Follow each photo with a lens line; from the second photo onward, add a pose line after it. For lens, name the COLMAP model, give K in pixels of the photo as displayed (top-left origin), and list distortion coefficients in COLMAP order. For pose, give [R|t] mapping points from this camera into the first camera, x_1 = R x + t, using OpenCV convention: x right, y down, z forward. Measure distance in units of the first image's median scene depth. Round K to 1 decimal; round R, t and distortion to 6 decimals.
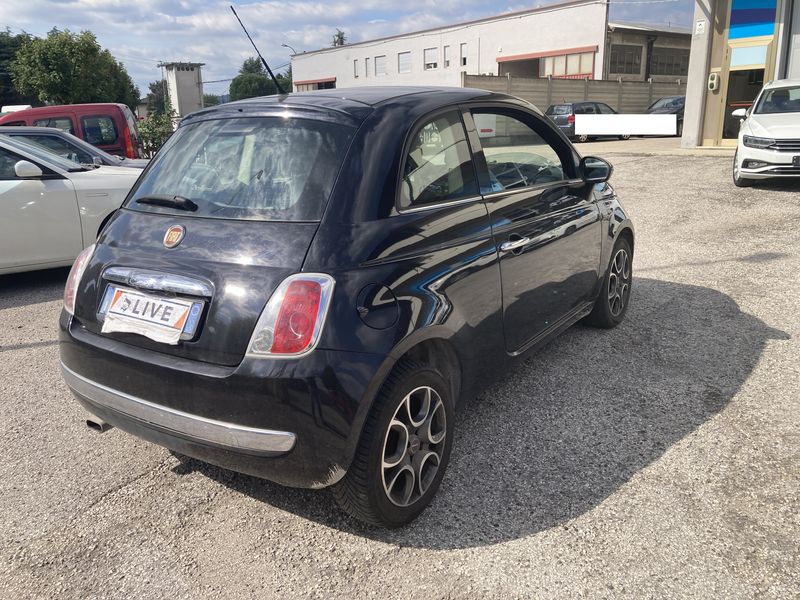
lens RADIAL K [[646.4, 0, 400.0], [0, 646.4, 300.0], [0, 0, 1]] dist [0.058760, -0.068018]
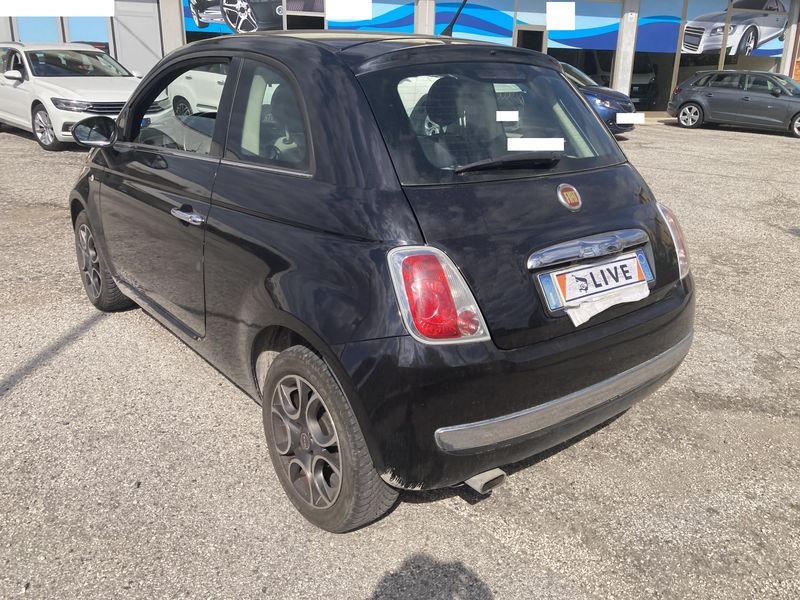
lens RADIAL K [[646.4, 0, 400.0], [0, 646.4, 300.0], [0, 0, 1]] dist [0.058760, -0.068018]
pose [[0.300335, -0.271607, 0.914346, -0.200652], [0.229008, 0.951095, 0.207302, -0.031888], [-0.925934, 0.147132, 0.347848, 0.147579]]
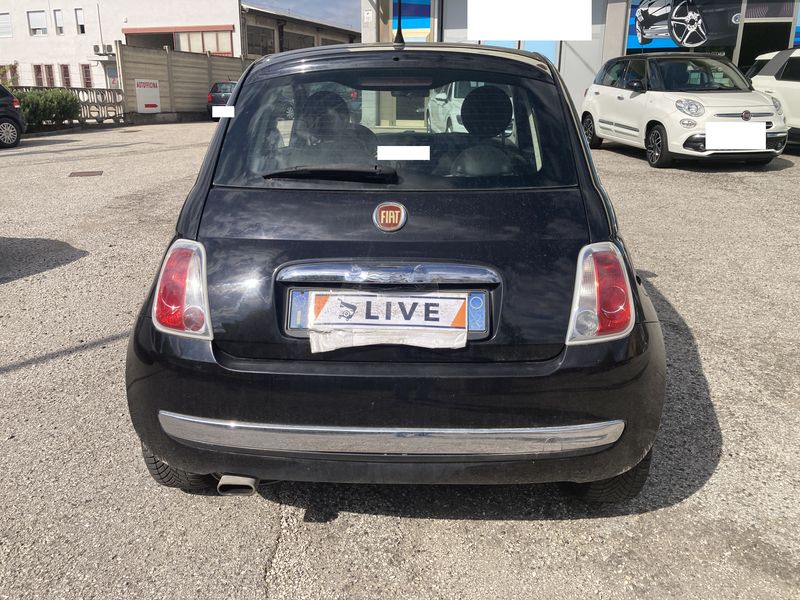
lens RADIAL K [[646.4, 0, 400.0], [0, 646.4, 300.0], [0, 0, 1]] dist [0.058760, -0.068018]
pose [[0.850794, -0.130726, 0.508980, -0.118717], [0.117295, 0.991369, 0.058556, -0.006625], [-0.512242, 0.009882, 0.858784, 0.051788]]
